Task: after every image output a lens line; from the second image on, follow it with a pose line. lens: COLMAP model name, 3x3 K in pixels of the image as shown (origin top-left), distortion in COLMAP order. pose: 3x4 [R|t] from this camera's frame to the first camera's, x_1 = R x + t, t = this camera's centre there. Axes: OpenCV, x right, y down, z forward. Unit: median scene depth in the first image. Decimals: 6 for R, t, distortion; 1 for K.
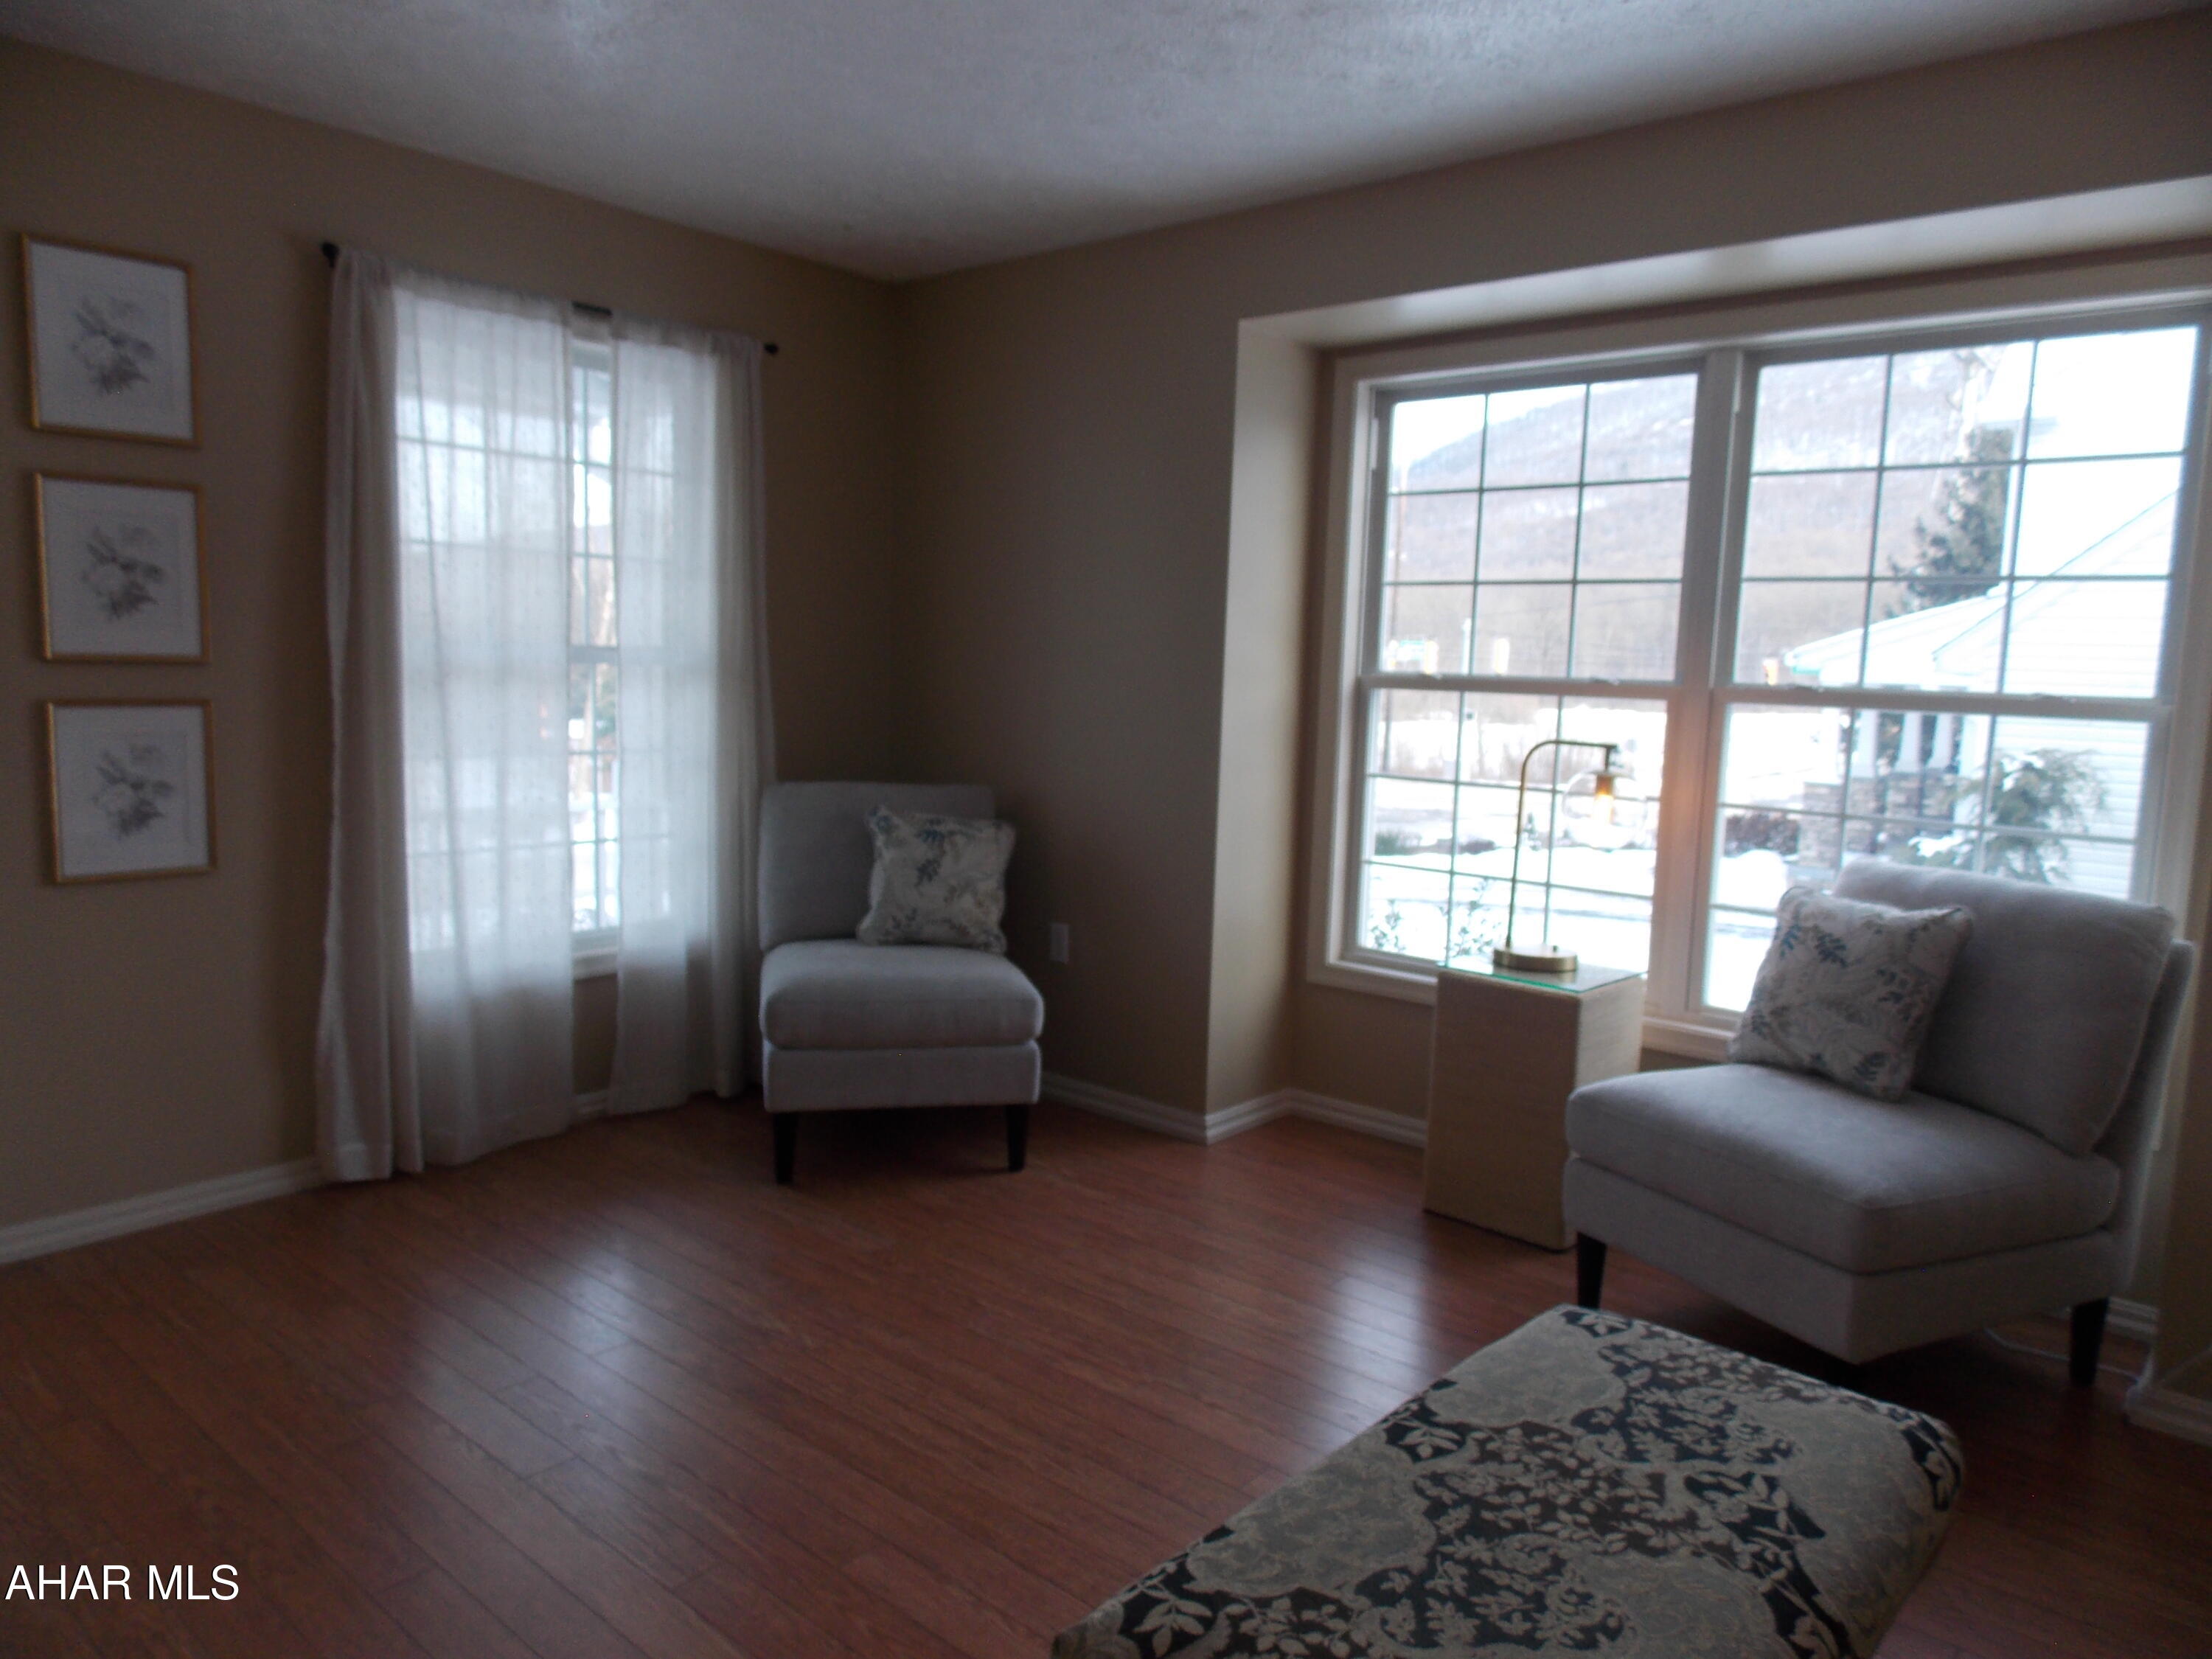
lens RADIAL K [[1464.8, 0, 1110.0], [0, 1464.8, 816.2], [0, 0, 1]] dist [0.005391, -0.000785]
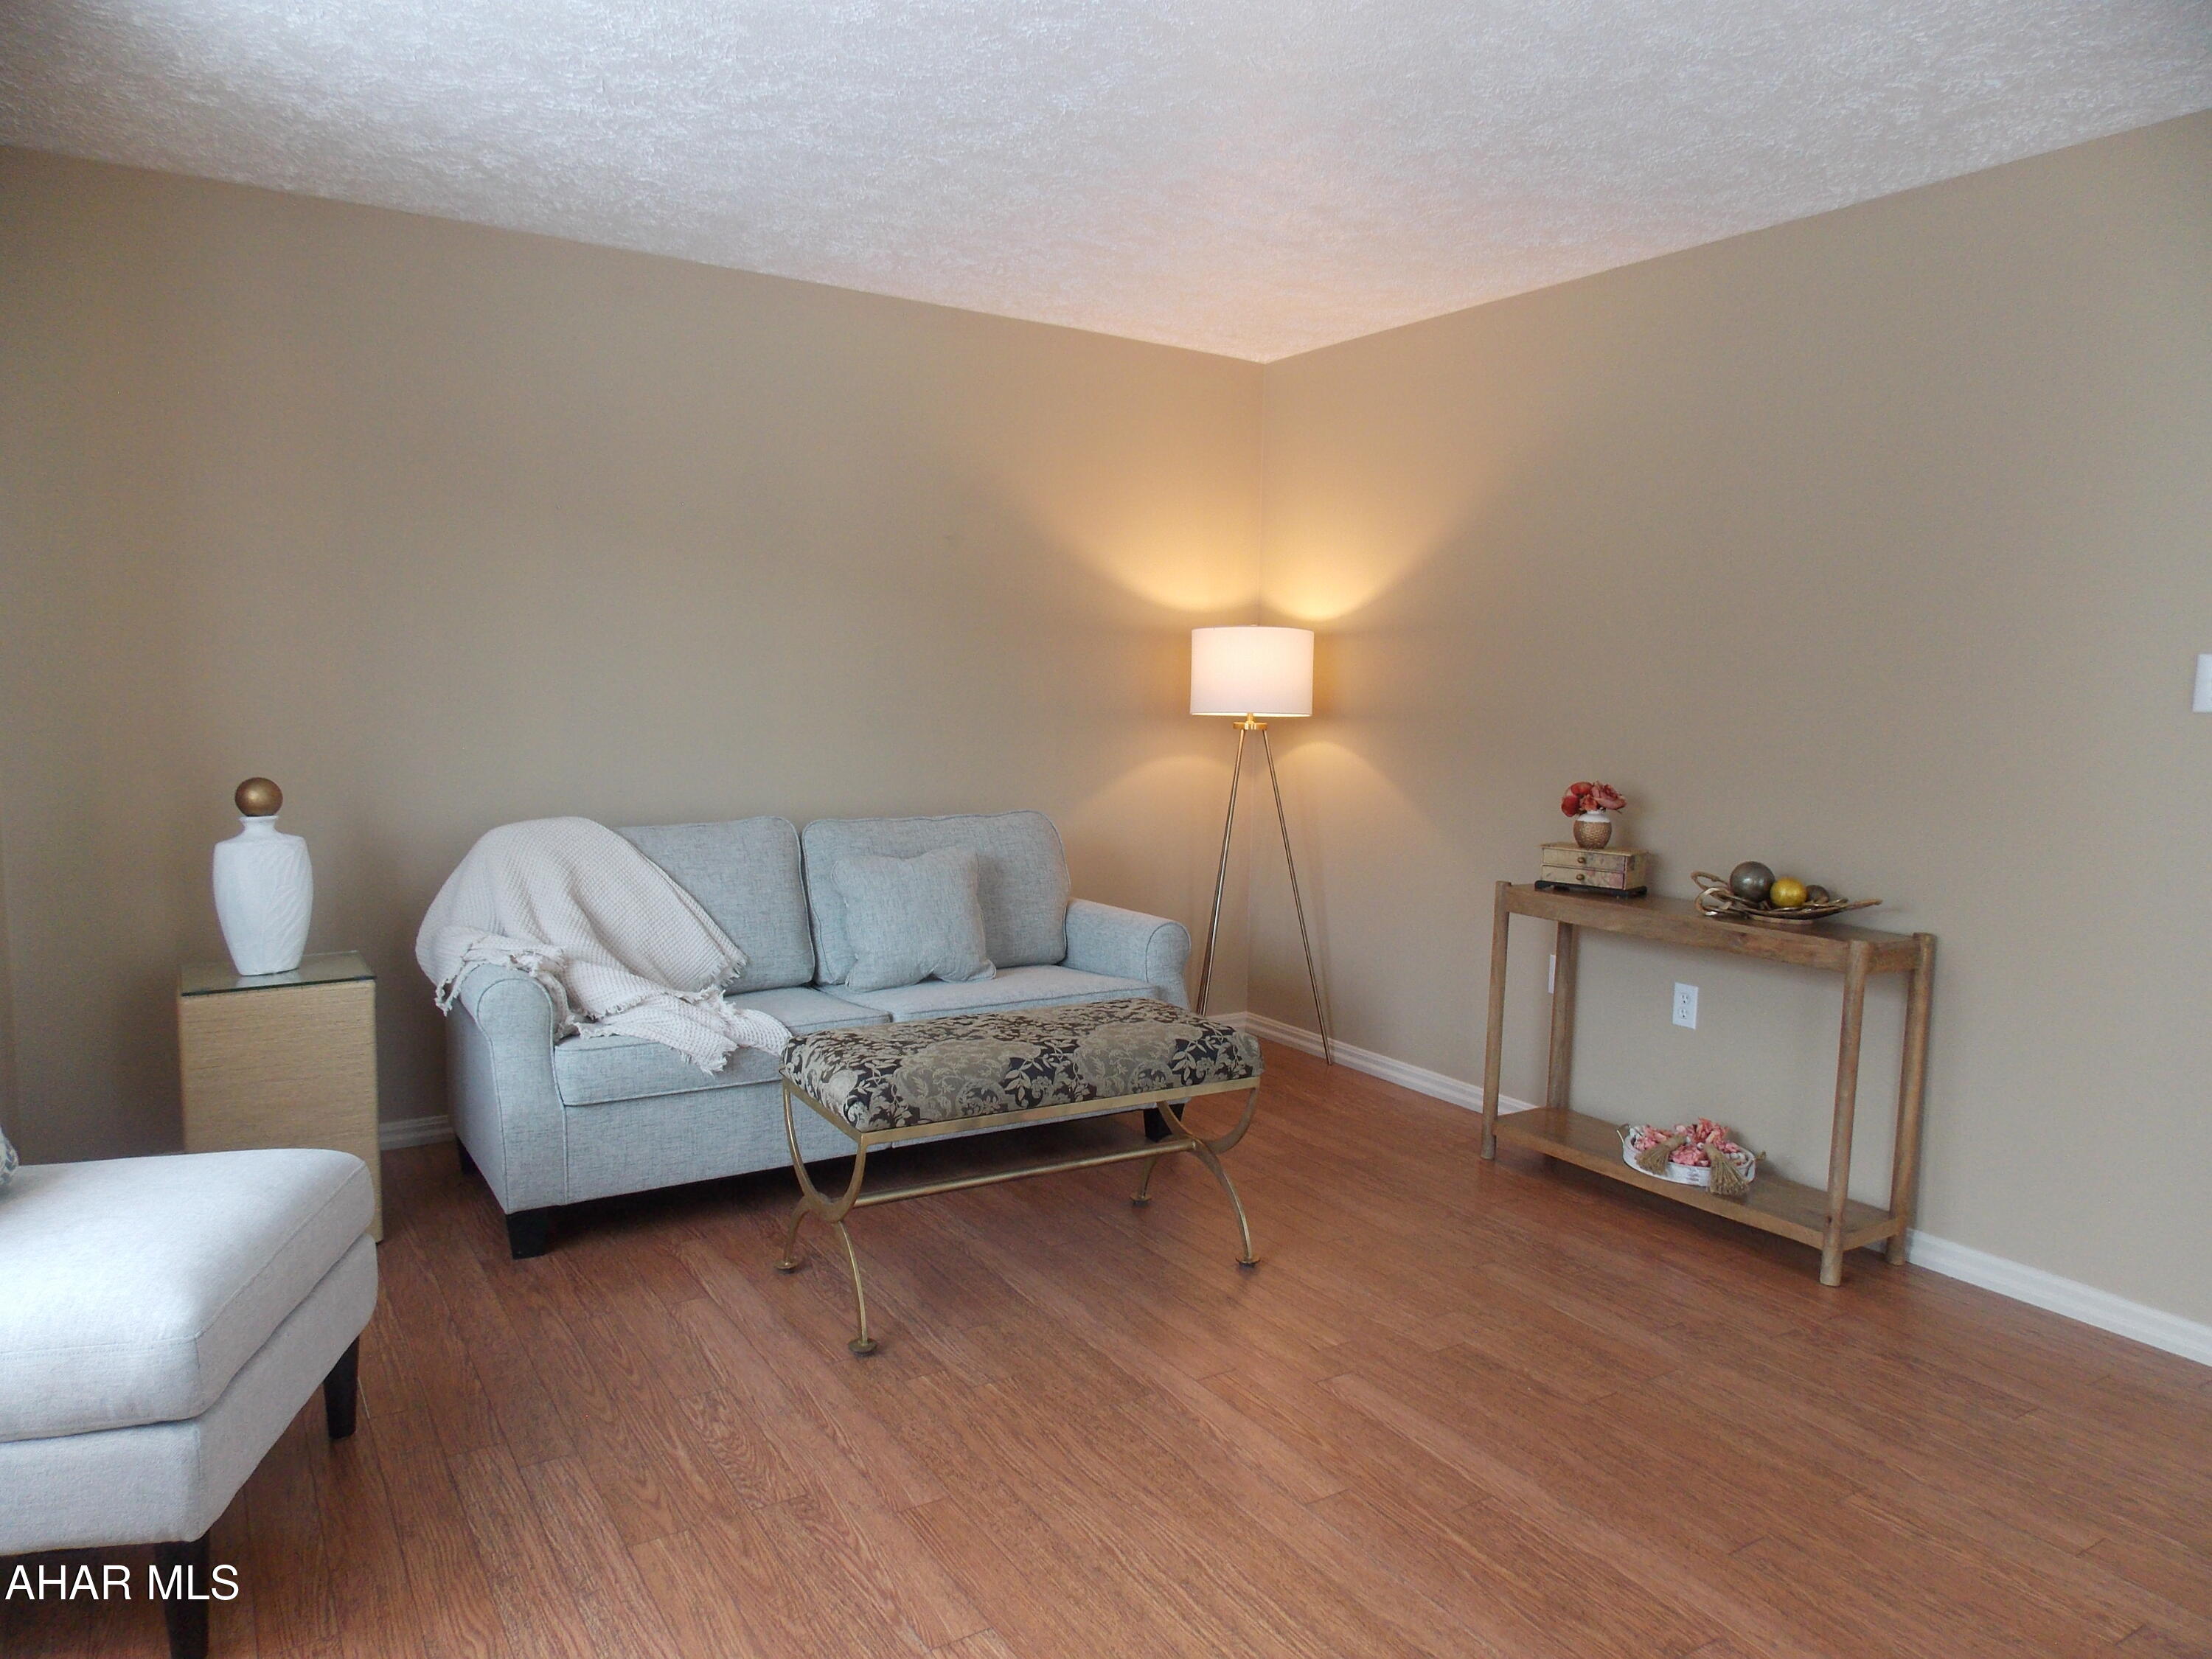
lens RADIAL K [[1464.8, 0, 1110.0], [0, 1464.8, 816.2], [0, 0, 1]] dist [0.005391, -0.000785]
pose [[-0.951406, -0.080223, 0.297307, -0.205225], [-0.018105, 0.978372, 0.206058, -0.147060], [-0.307407, 0.190662, -0.932281, 1.336088]]
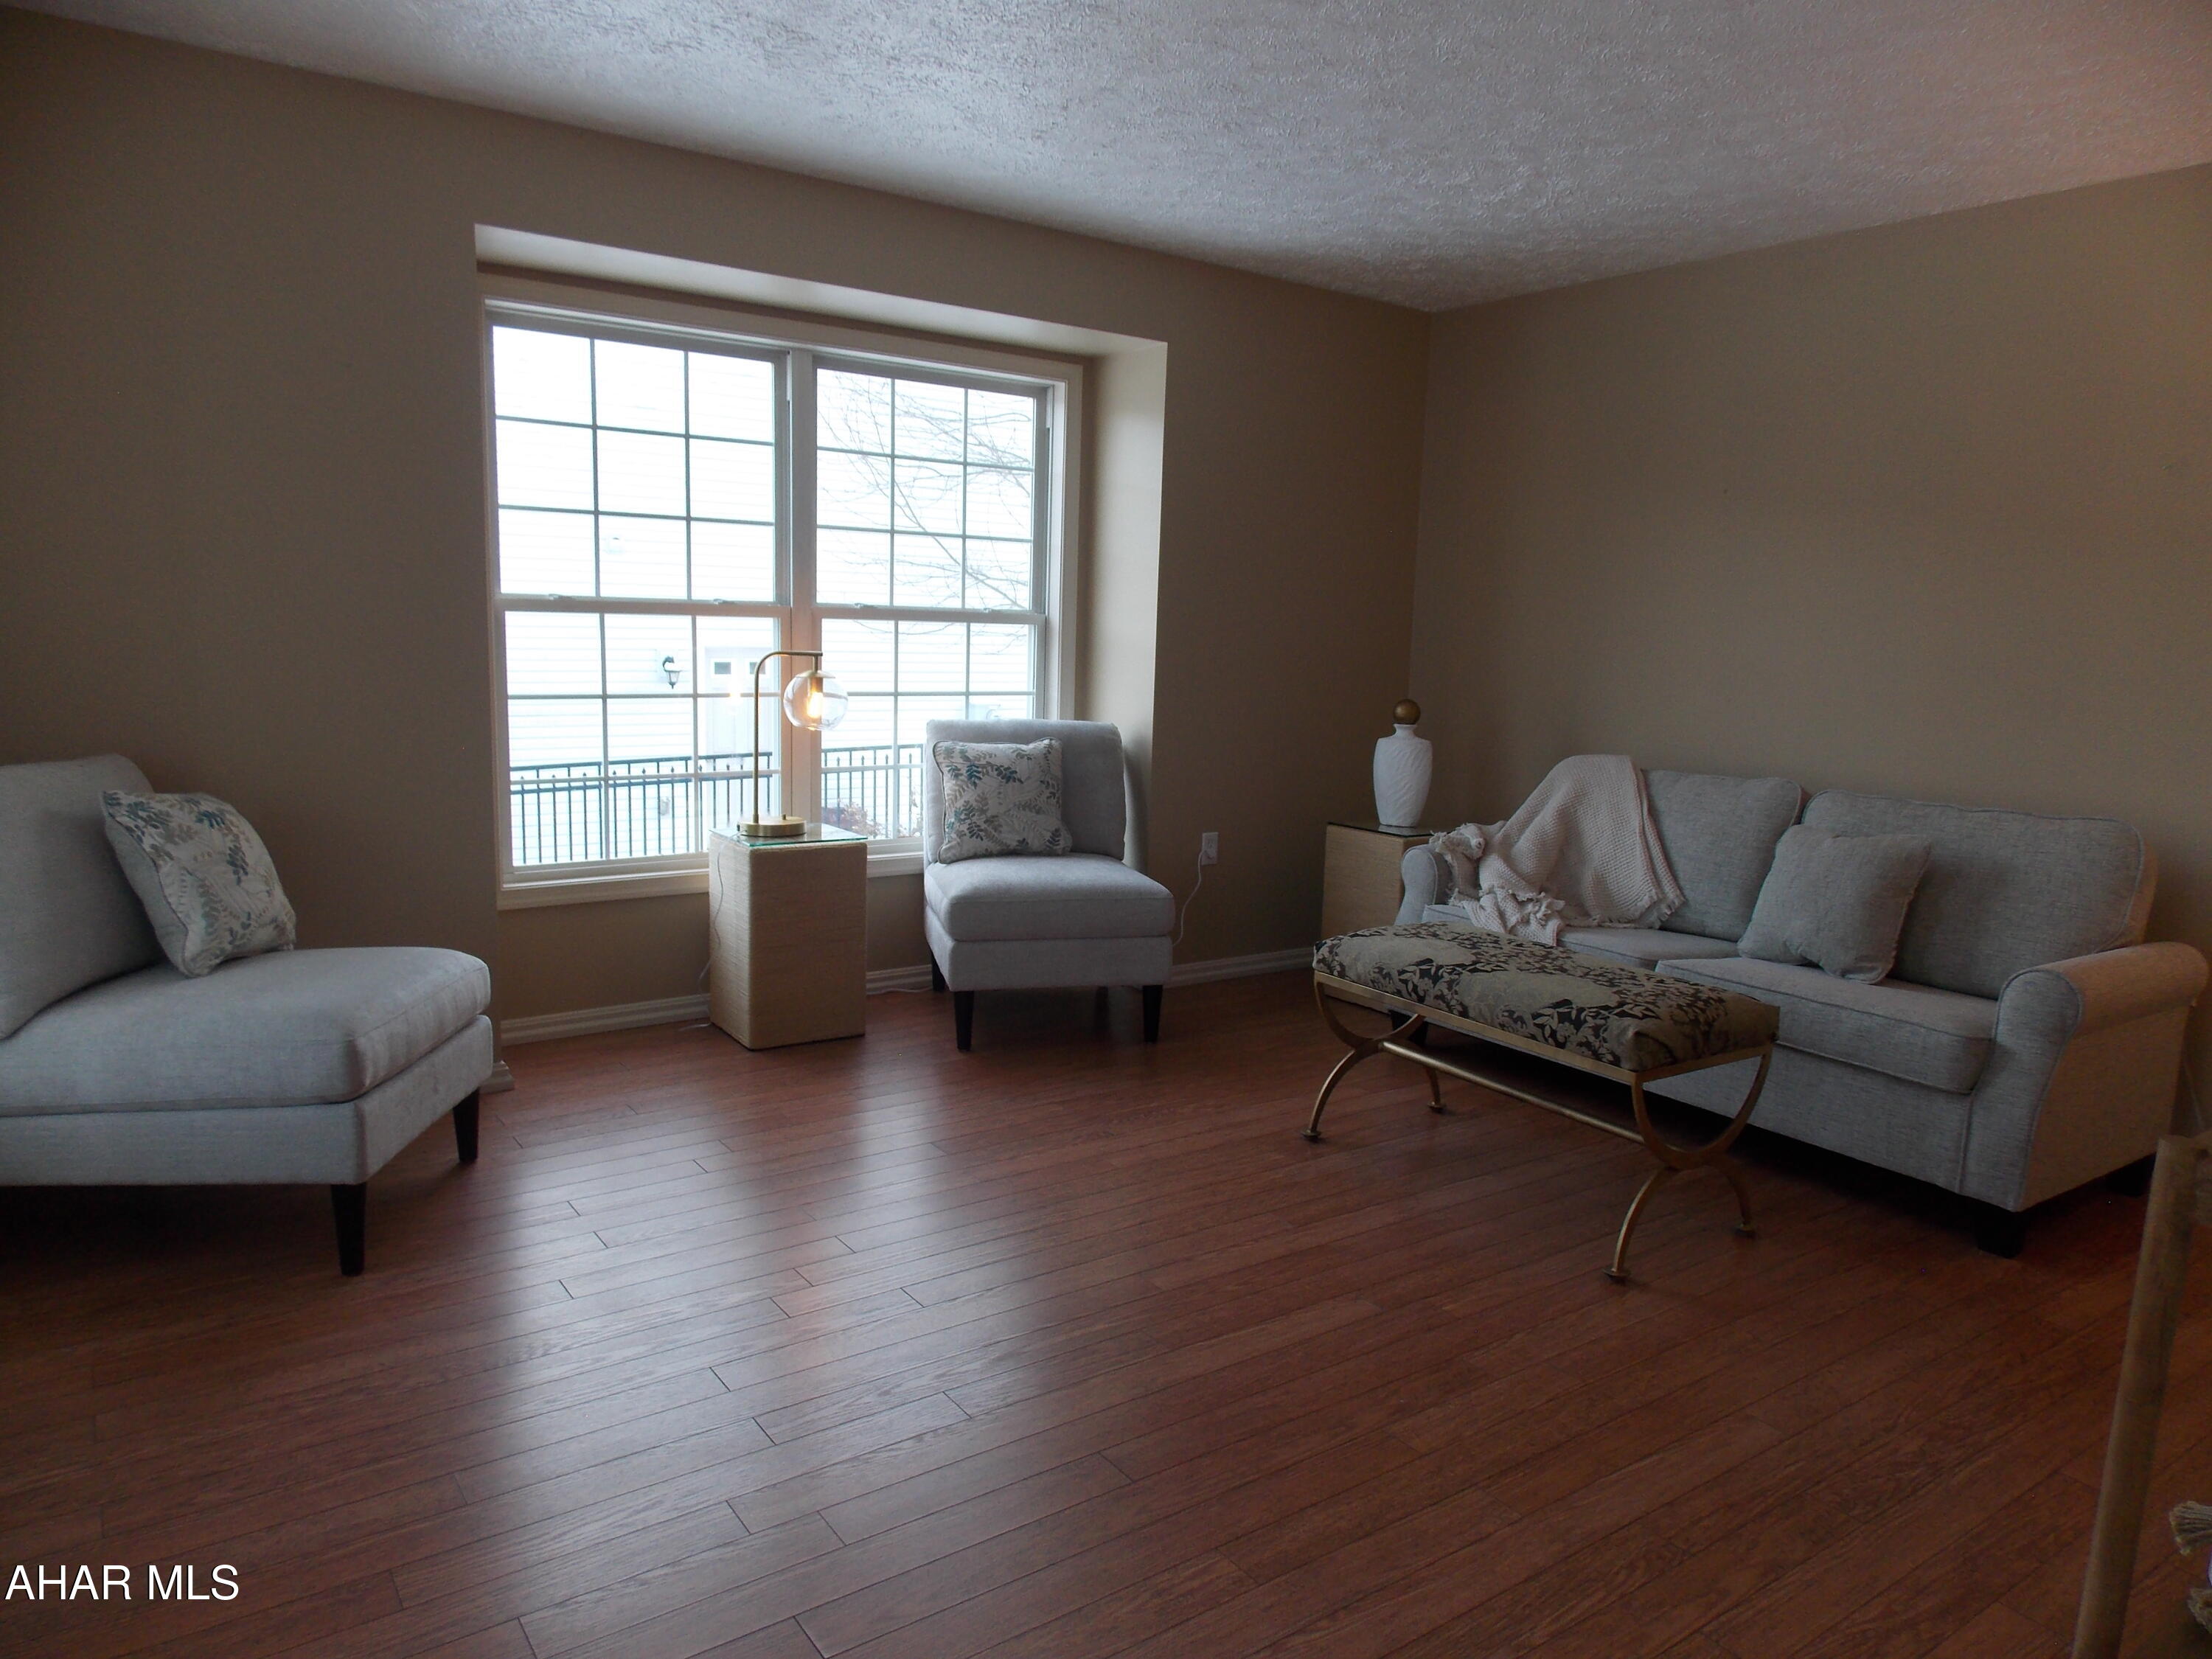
lens RADIAL K [[1464.8, 0, 1110.0], [0, 1464.8, 816.2], [0, 0, 1]] dist [0.005391, -0.000785]
pose [[0.248457, -0.155140, 0.956138, -0.943991], [0.081728, 0.986929, 0.138898, -0.071512], [-0.965189, 0.043633, 0.257889, 0.456229]]
